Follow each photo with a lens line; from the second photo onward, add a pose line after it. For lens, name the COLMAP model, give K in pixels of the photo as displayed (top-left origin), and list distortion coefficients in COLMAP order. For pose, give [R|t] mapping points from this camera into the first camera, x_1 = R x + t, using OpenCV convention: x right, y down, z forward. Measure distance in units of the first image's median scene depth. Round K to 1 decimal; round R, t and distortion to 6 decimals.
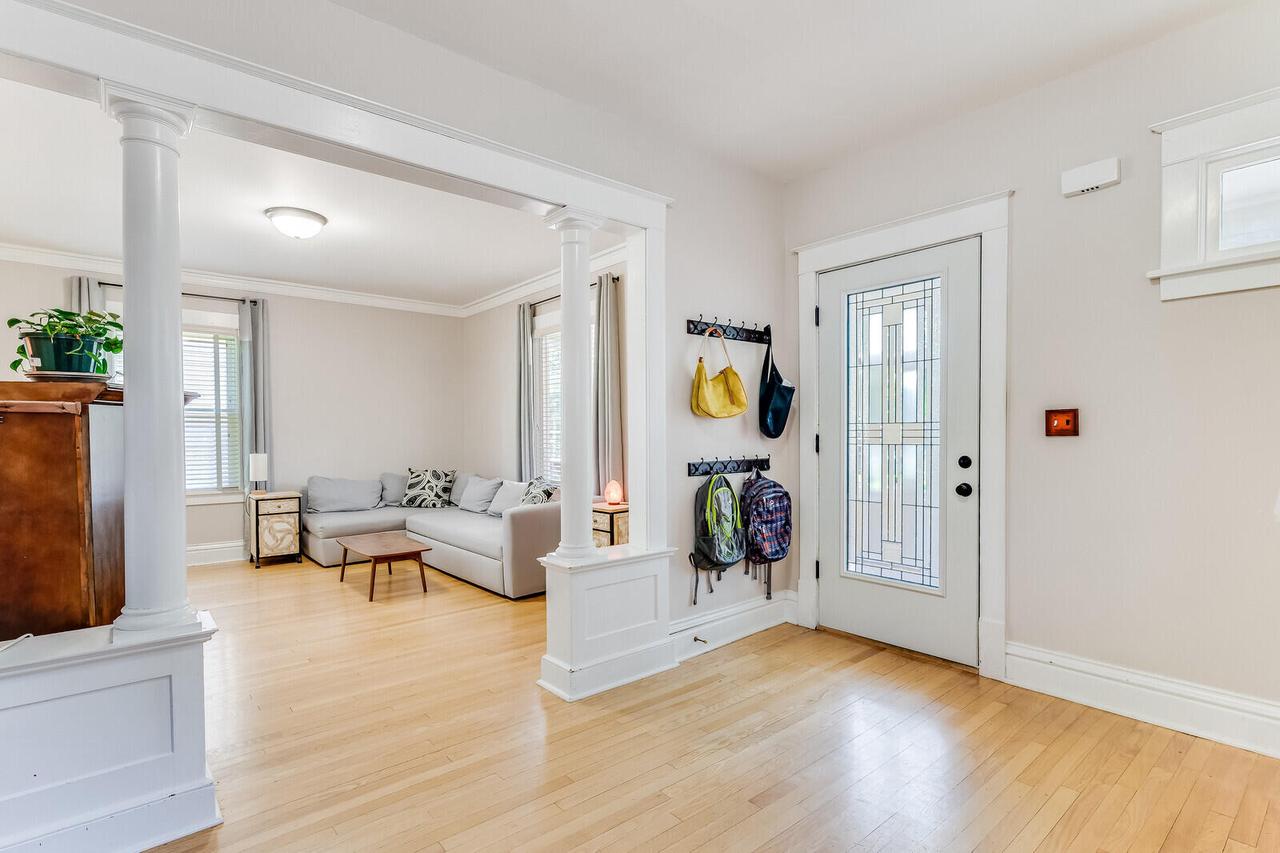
lens RADIAL K [[617.7, 0, 638.7], [0, 617.7, 436.9], [0, 0, 1]] dist [0.002417, 0.000120]
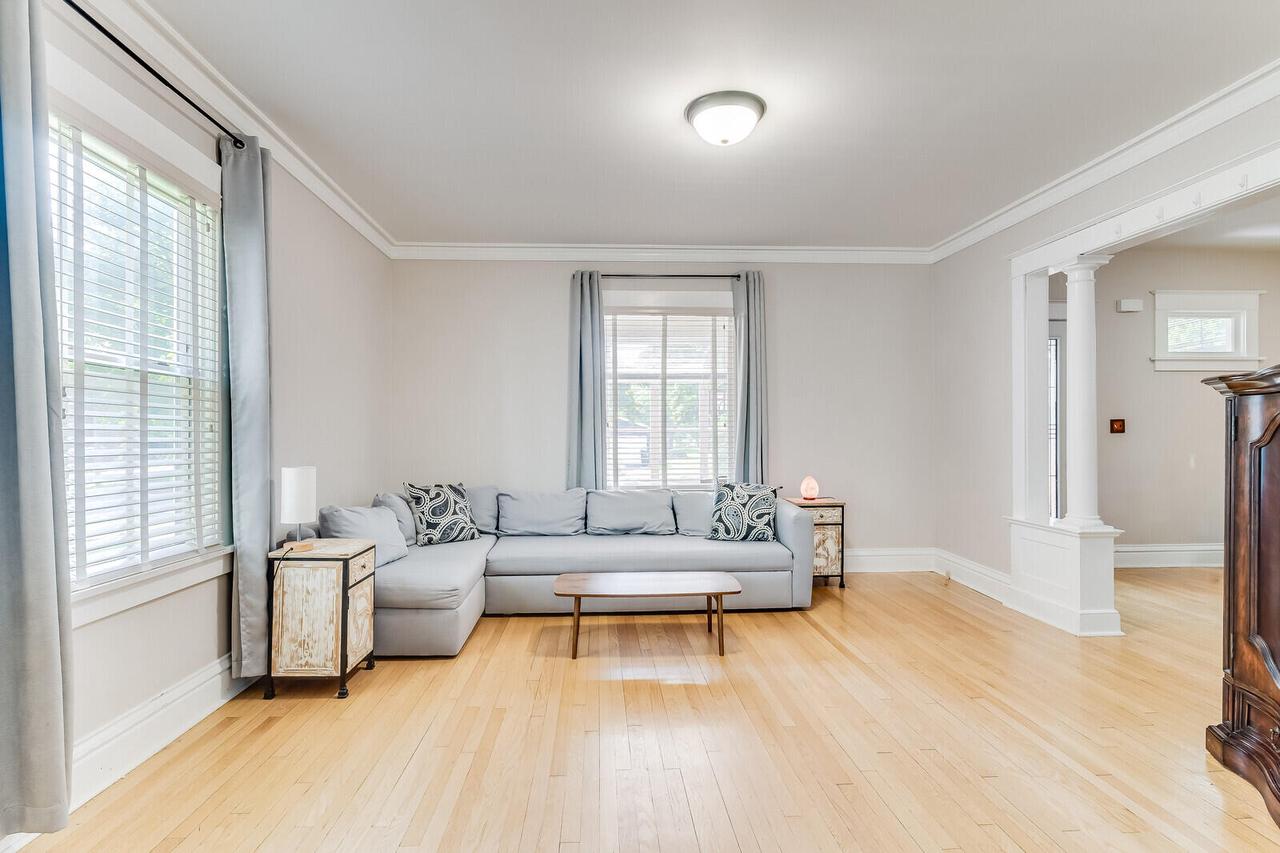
lens RADIAL K [[617.7, 0, 638.7], [0, 617.7, 436.9], [0, 0, 1]] dist [0.002417, 0.000120]
pose [[0.597281, 0.001955, 0.802029, -1.077256], [0.003470, 0.999981, -0.005022, 0.009111], [-0.802024, 0.005782, 0.597264, 0.632194]]
